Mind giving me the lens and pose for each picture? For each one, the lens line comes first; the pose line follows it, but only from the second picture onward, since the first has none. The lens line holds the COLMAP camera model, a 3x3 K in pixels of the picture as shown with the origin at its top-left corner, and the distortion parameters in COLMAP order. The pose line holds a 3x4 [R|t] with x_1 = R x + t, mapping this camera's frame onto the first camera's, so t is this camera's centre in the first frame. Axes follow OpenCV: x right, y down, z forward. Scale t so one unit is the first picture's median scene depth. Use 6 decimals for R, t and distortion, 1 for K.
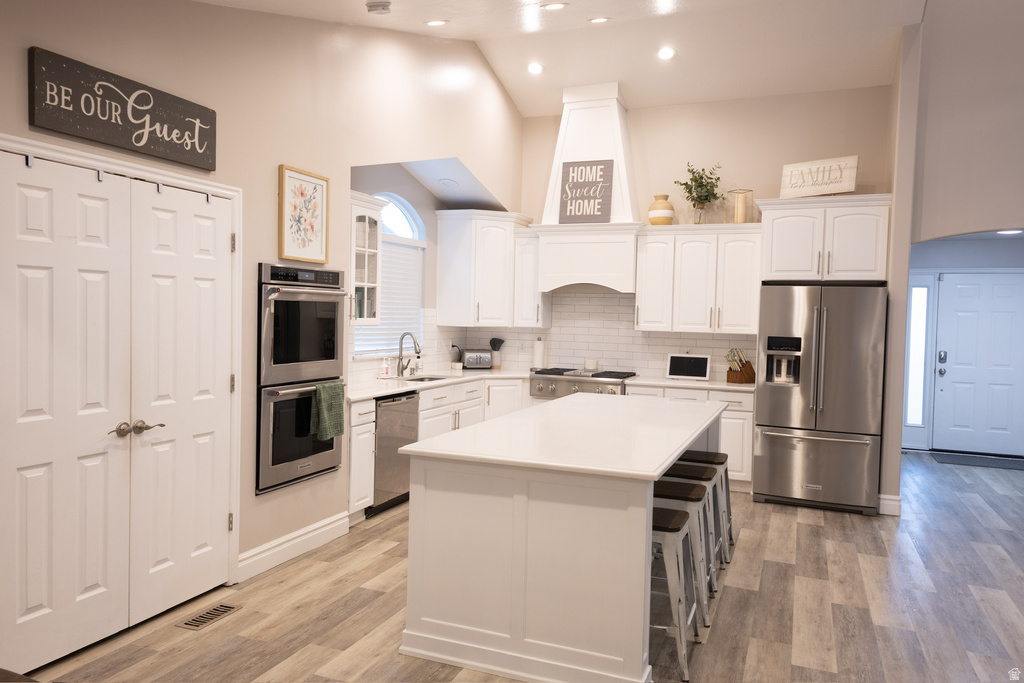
lens RADIAL K [[725.9, 0, 510.0], [0, 725.9, 339.2], [0, 0, 1]] dist [0.062292, -0.042621]
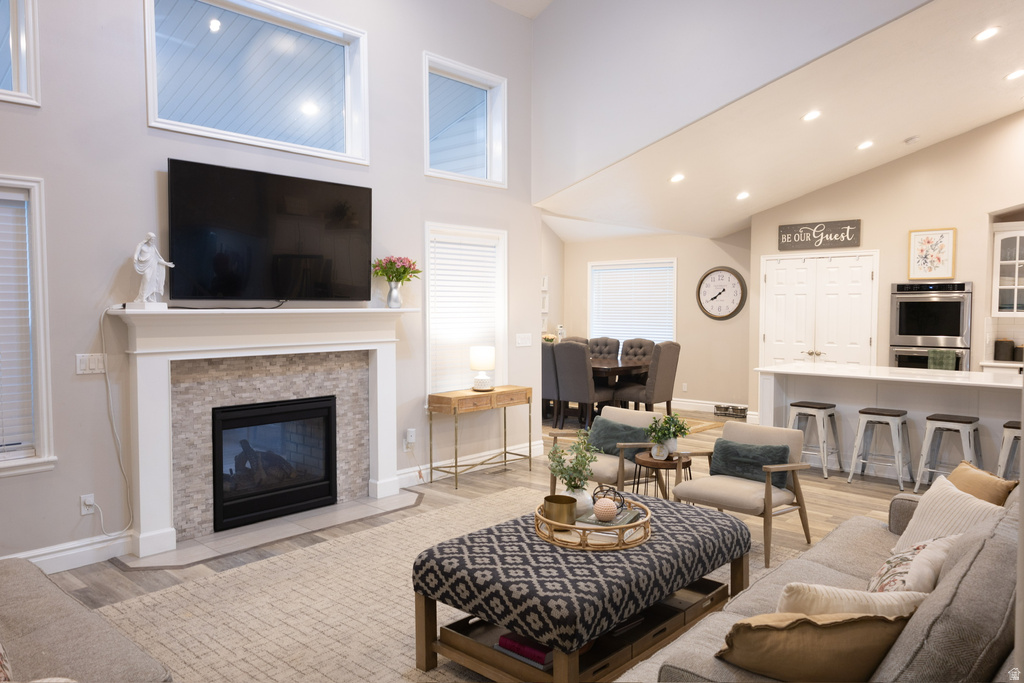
lens RADIAL K [[725.9, 0, 510.0], [0, 725.9, 339.2], [0, 0, 1]] dist [0.062292, -0.042621]
pose [[-0.352937, 0.019543, -0.935443, 1.324655], [-0.044108, 0.998323, 0.037498, 0.012618], [0.934607, 0.054495, -0.351483, 0.512283]]
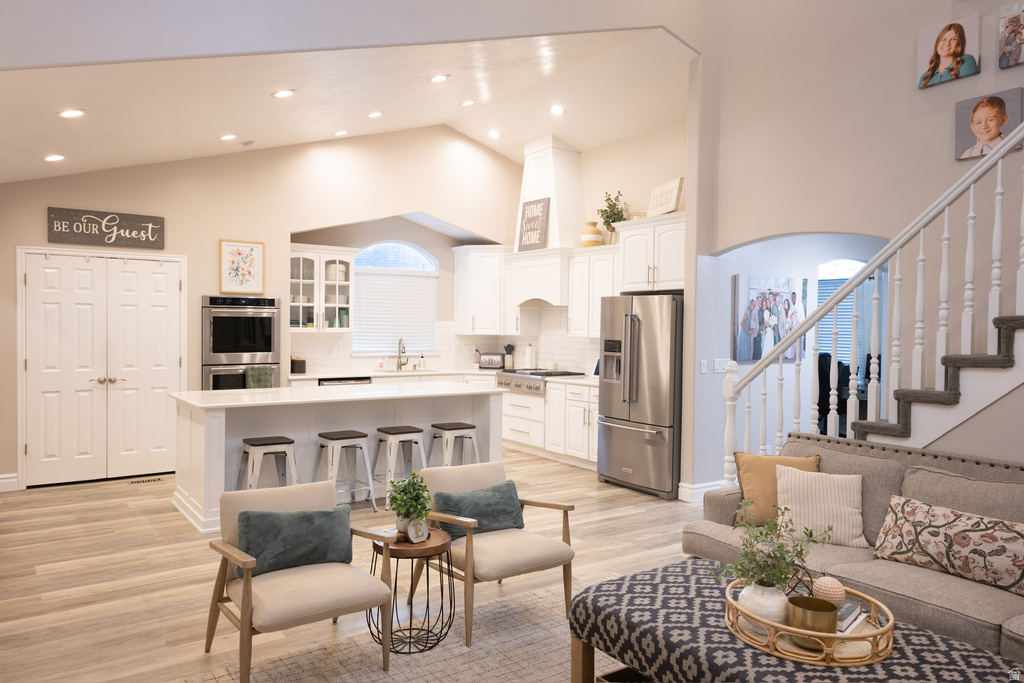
lens RADIAL K [[725.9, 0, 510.0], [0, 725.9, 339.2], [0, 0, 1]] dist [0.062292, -0.042621]
pose [[0.837704, -0.002727, -0.546117, 0.874729], [-0.011666, 0.999670, -0.022885, 0.023639], [0.545999, 0.025542, 0.837396, -0.059147]]
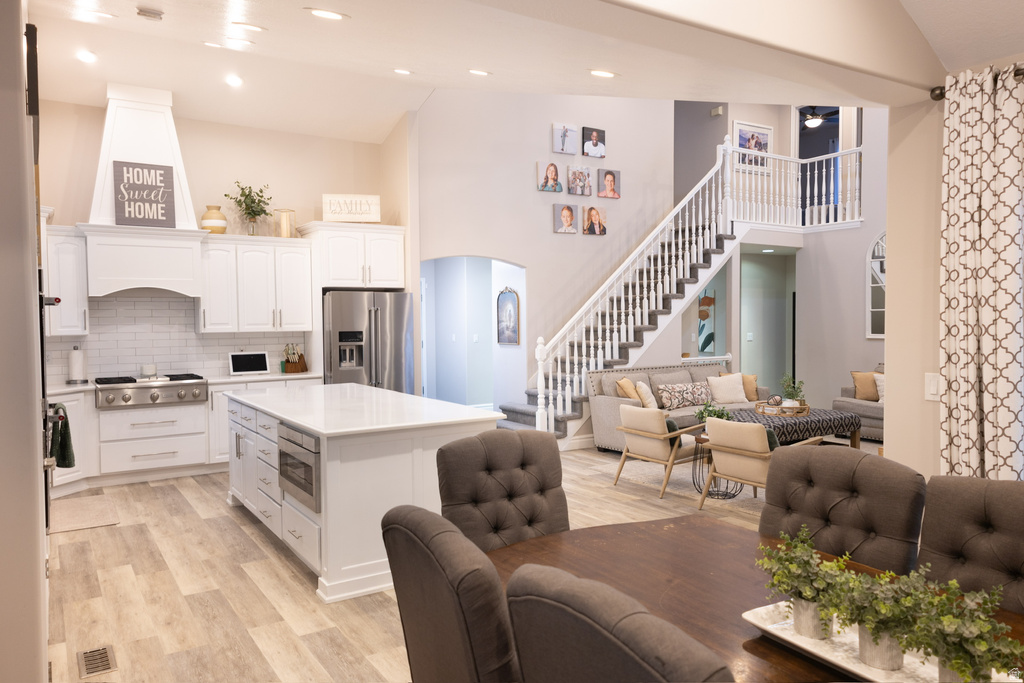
lens RADIAL K [[725.9, 0, 510.0], [0, 725.9, 339.2], [0, 0, 1]] dist [0.062292, -0.042621]
pose [[0.583135, -0.055042, 0.810508, -0.500687], [0.053219, 0.998147, 0.029495, -0.012222], [-0.810630, 0.025935, 0.584984, 0.025681]]
